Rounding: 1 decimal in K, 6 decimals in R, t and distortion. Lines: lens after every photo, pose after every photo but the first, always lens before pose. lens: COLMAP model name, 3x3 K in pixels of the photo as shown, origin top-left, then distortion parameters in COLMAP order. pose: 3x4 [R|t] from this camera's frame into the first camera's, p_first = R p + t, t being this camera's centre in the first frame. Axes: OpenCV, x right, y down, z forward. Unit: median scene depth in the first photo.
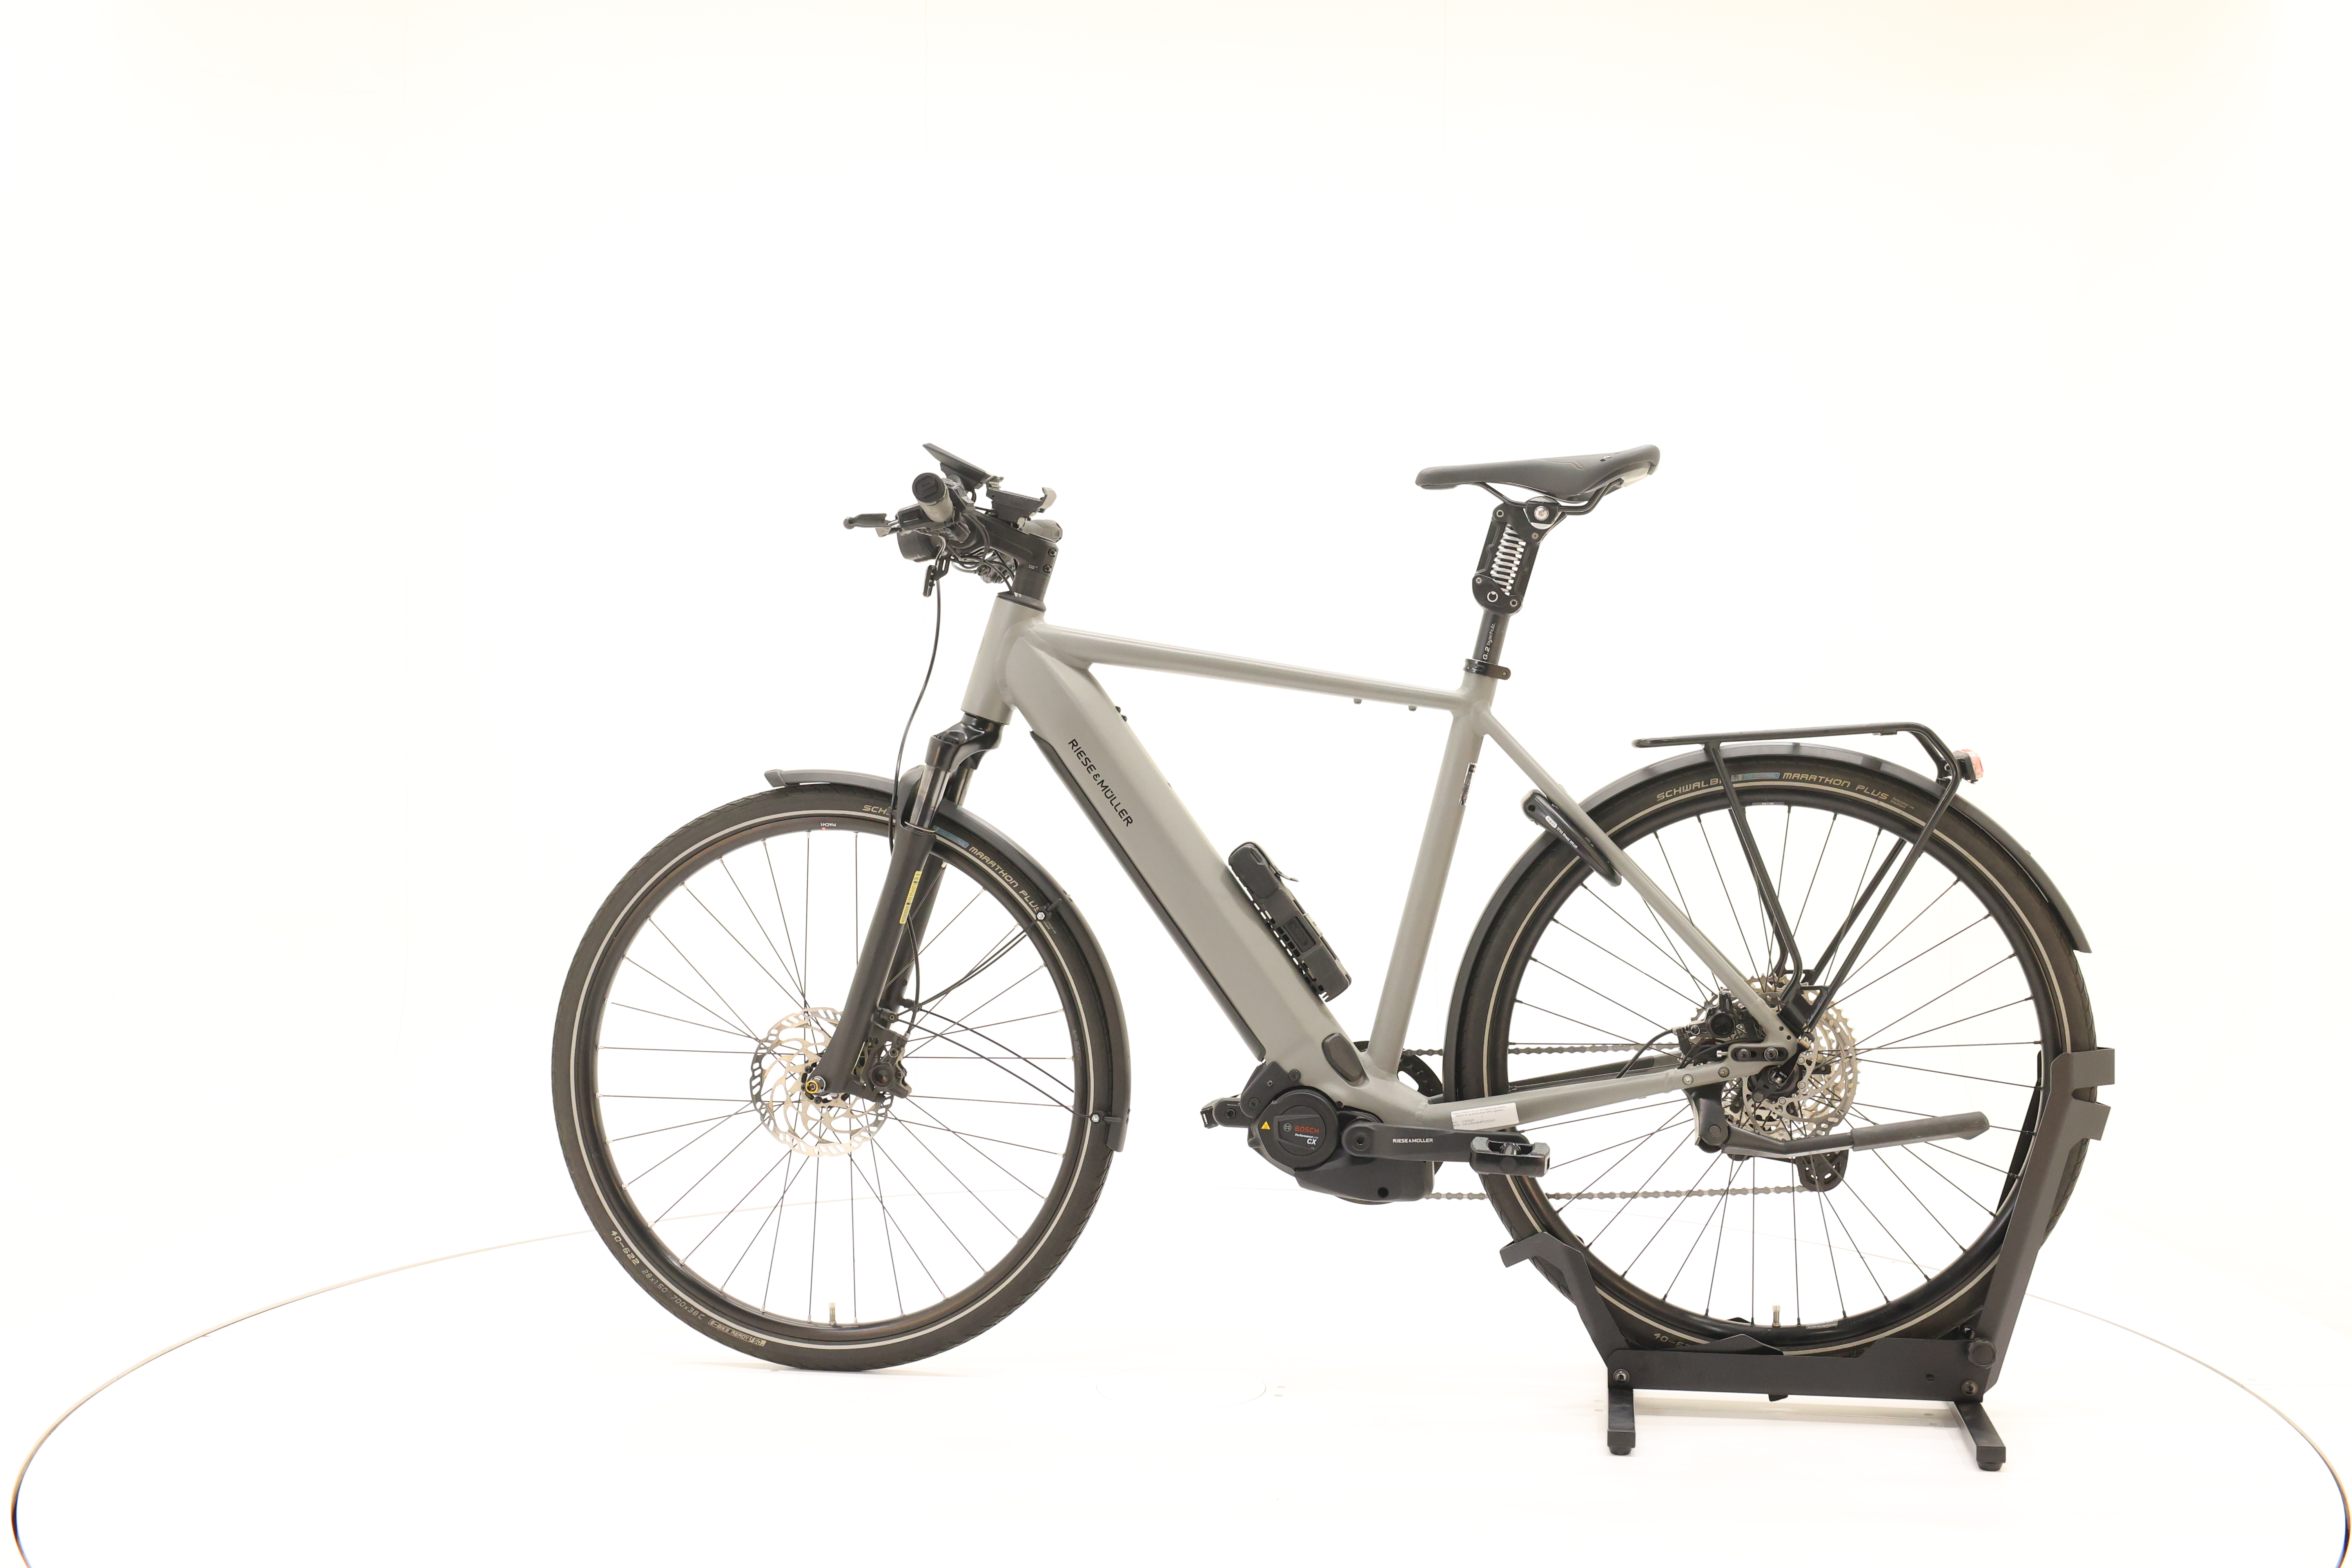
lens RADIAL K [[2533.6, 0, 1175.7], [0, 2533.6, 776.9], [0, 0, 1]] dist [-0.003892, 0.000000]
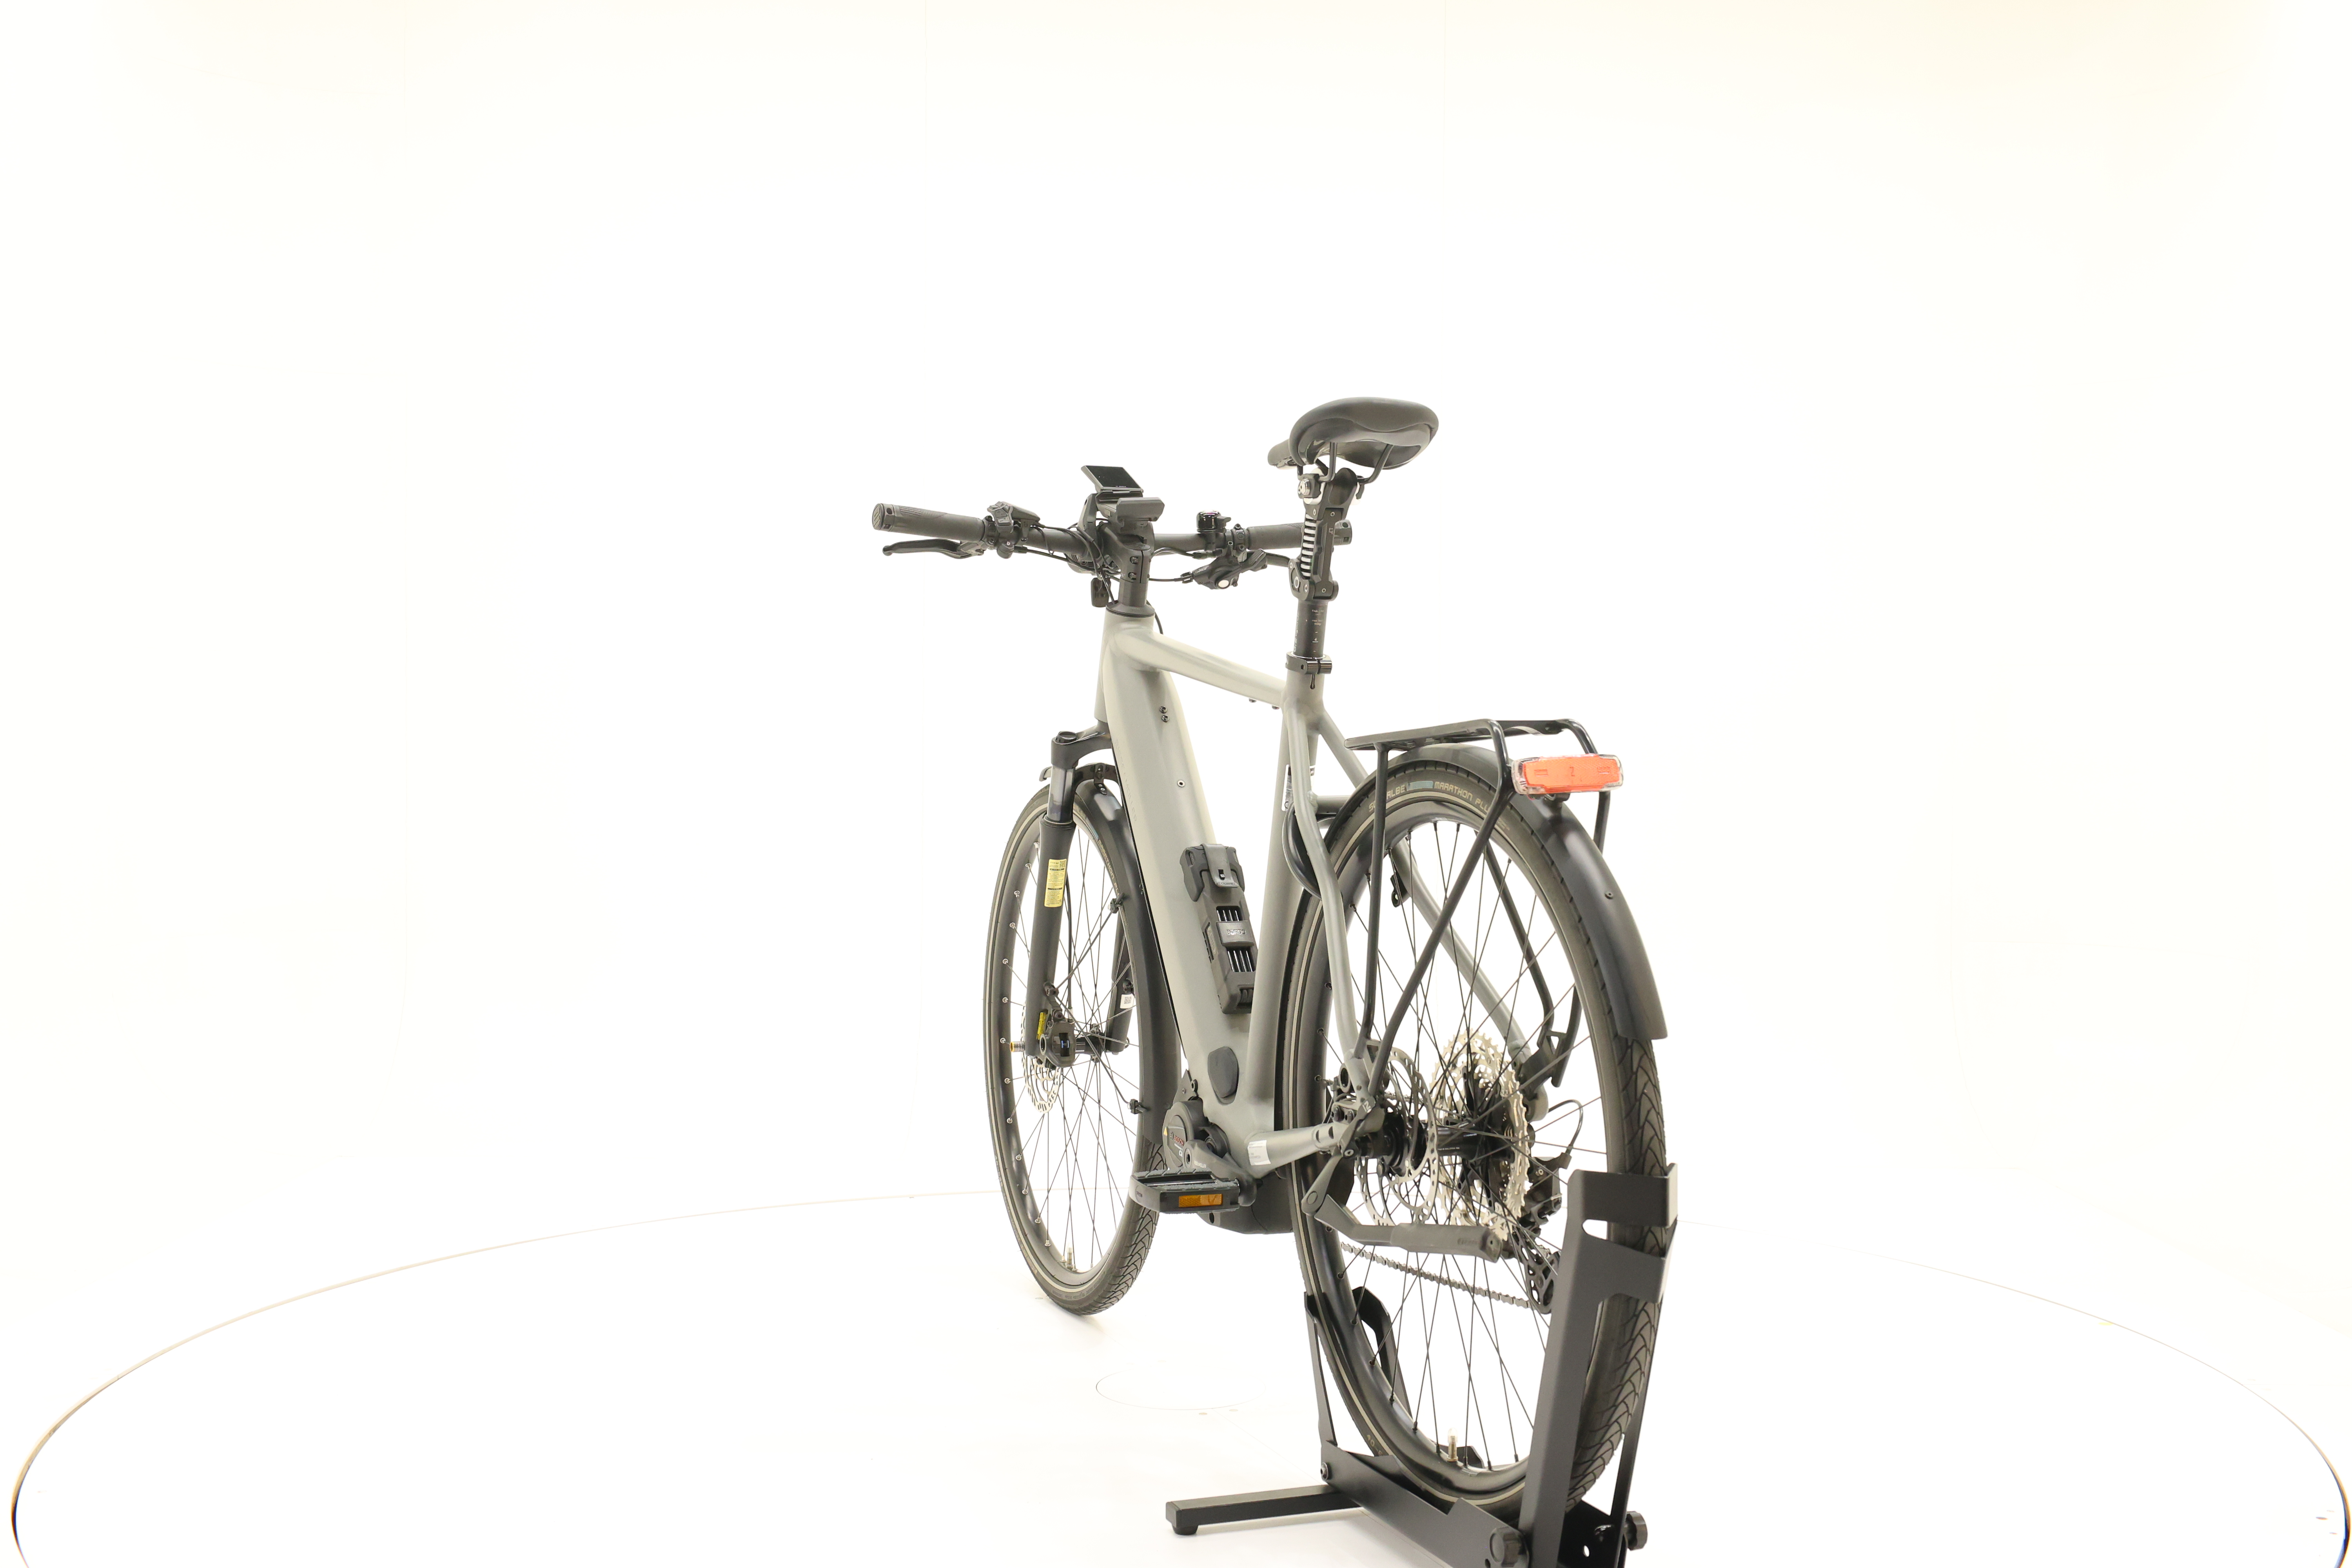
lens RADIAL K [[2533.6, 0, 1190.1], [0, 2533.6, 770.9], [0, 0, 1]] dist [-0.003892, 0.000000]
pose [[0.507548, 0.012673, -0.861530, 0.880364], [-0.017758, 0.999833, 0.004246, -0.006911], [0.861441, 0.013144, 0.507688, 0.501899]]
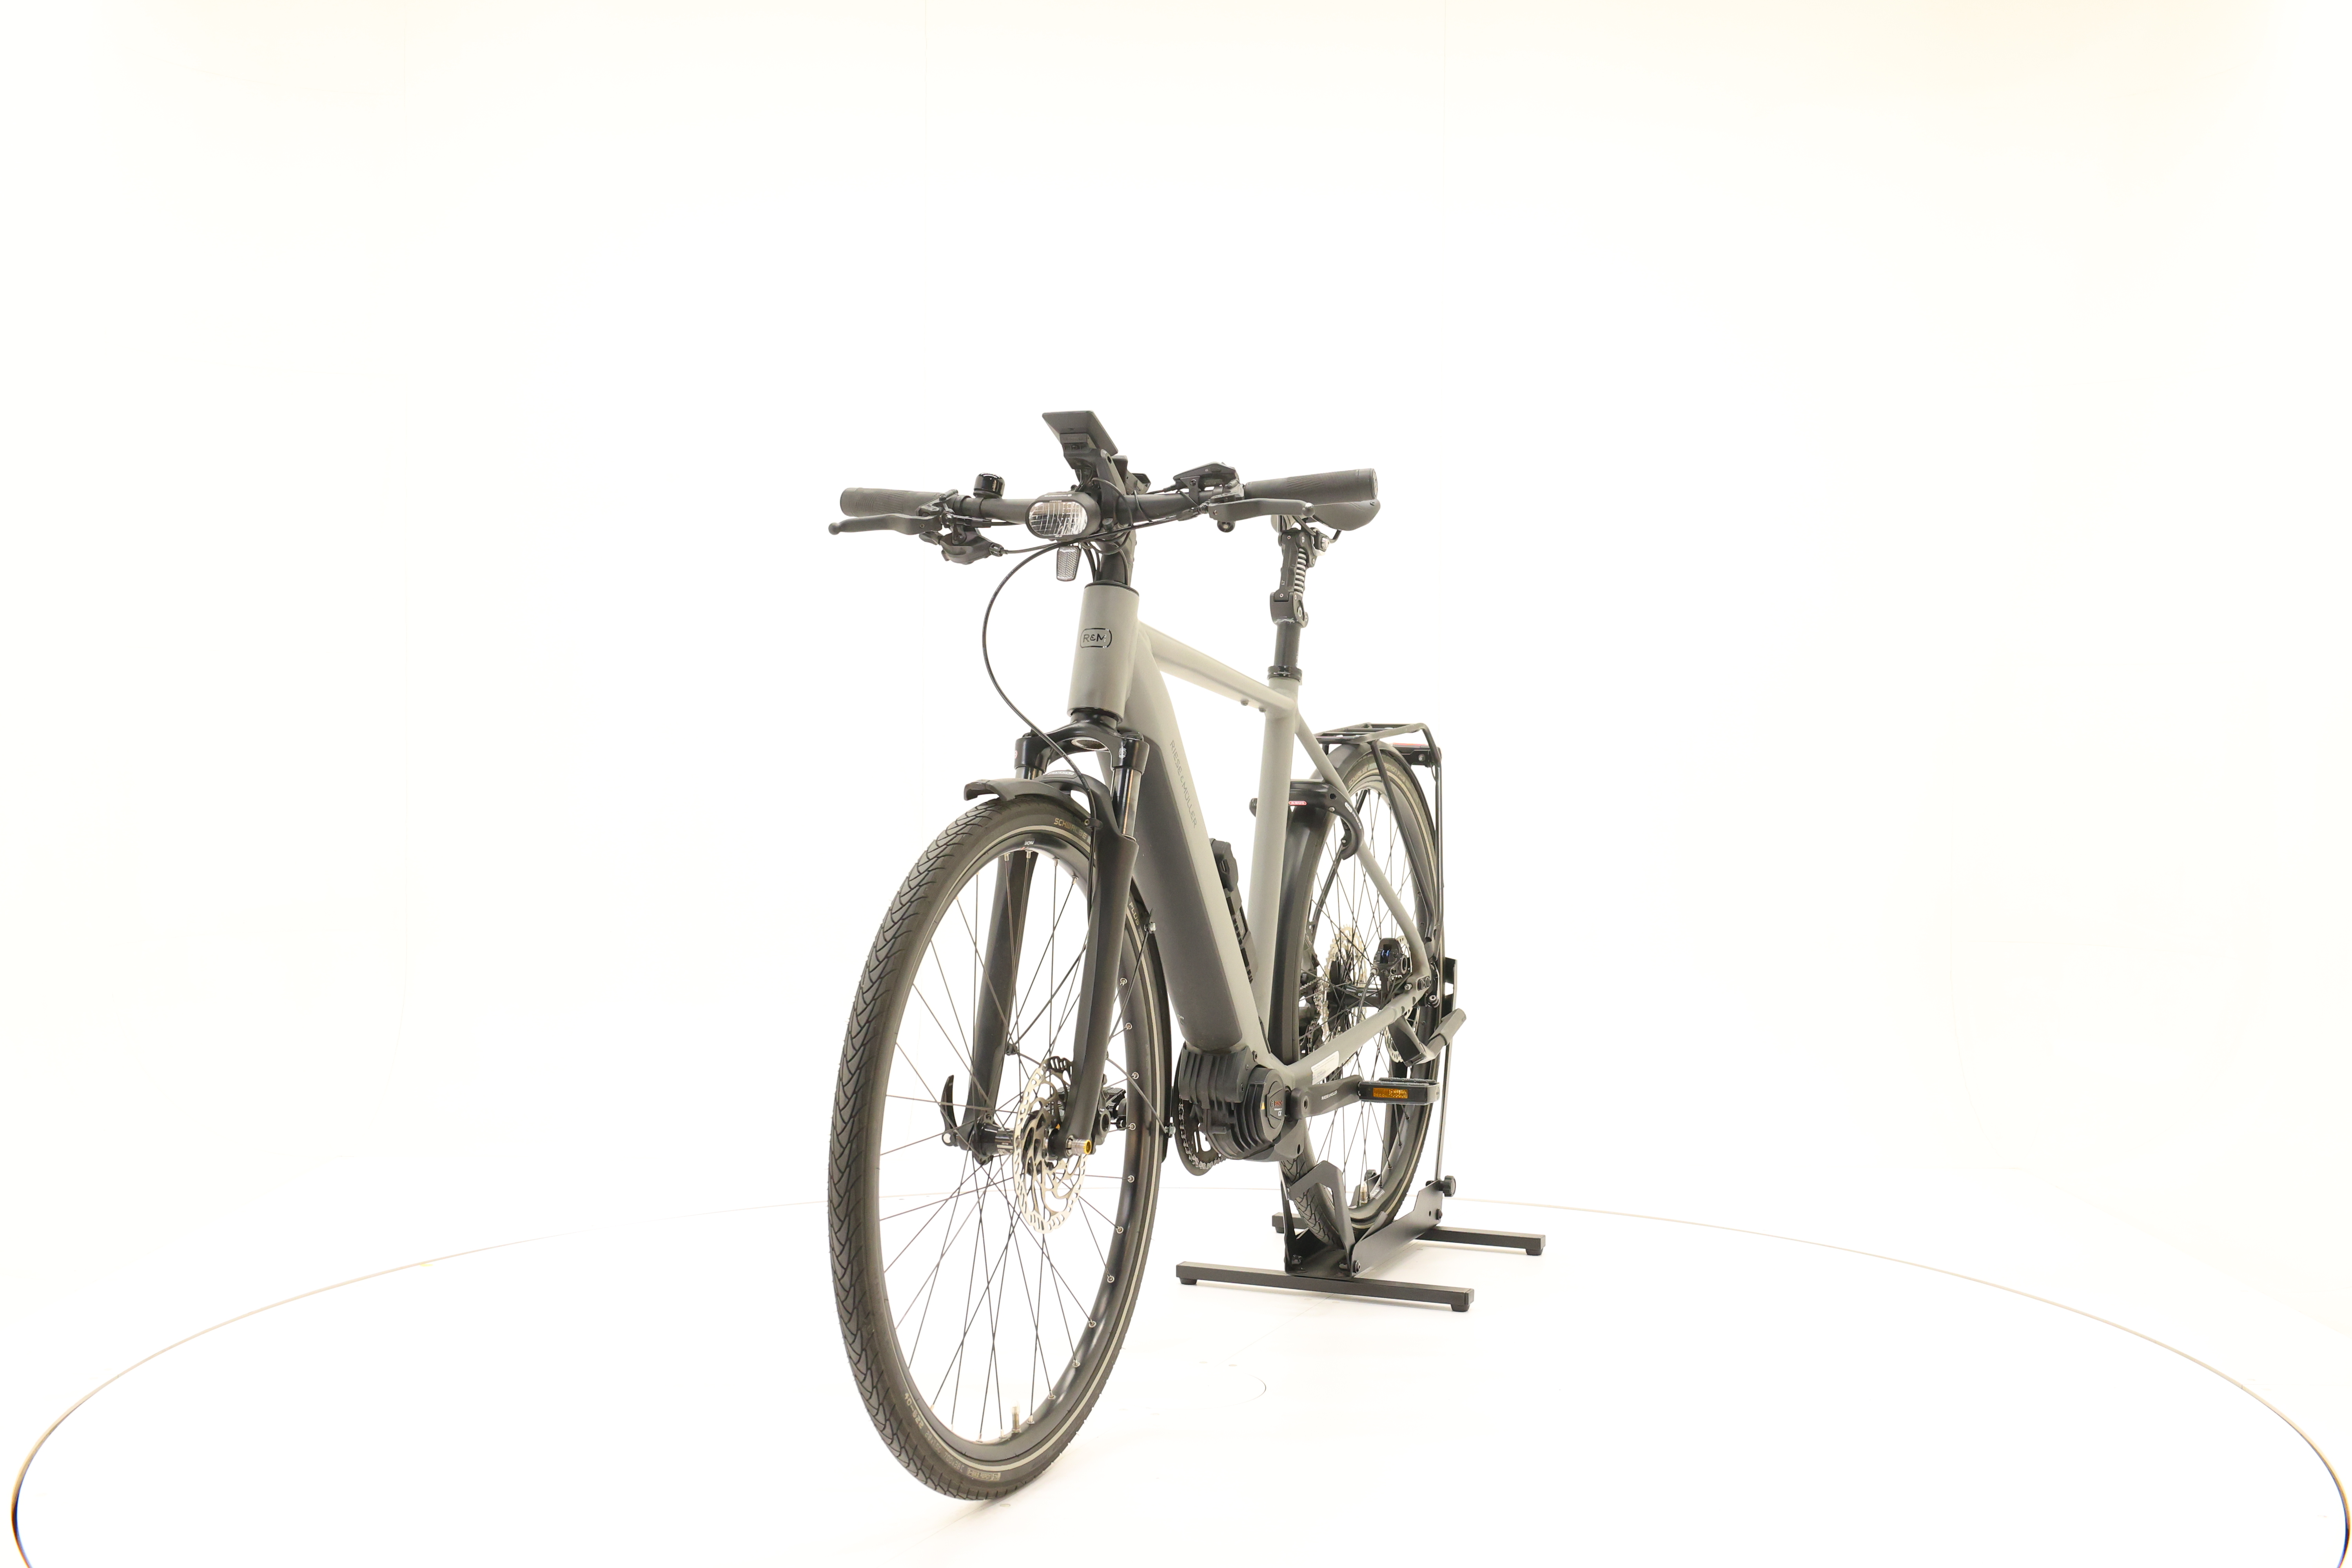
lens RADIAL K [[2533.6, 0, 1182.1], [0, 2533.6, 793.5], [0, 0, 1]] dist [-0.003892, 0.000000]
pose [[0.233626, -0.027839, 0.971928, -0.983743], [0.016267, 0.999562, 0.024720, -0.018559], [-0.972191, 0.010035, 0.233976, 0.778685]]
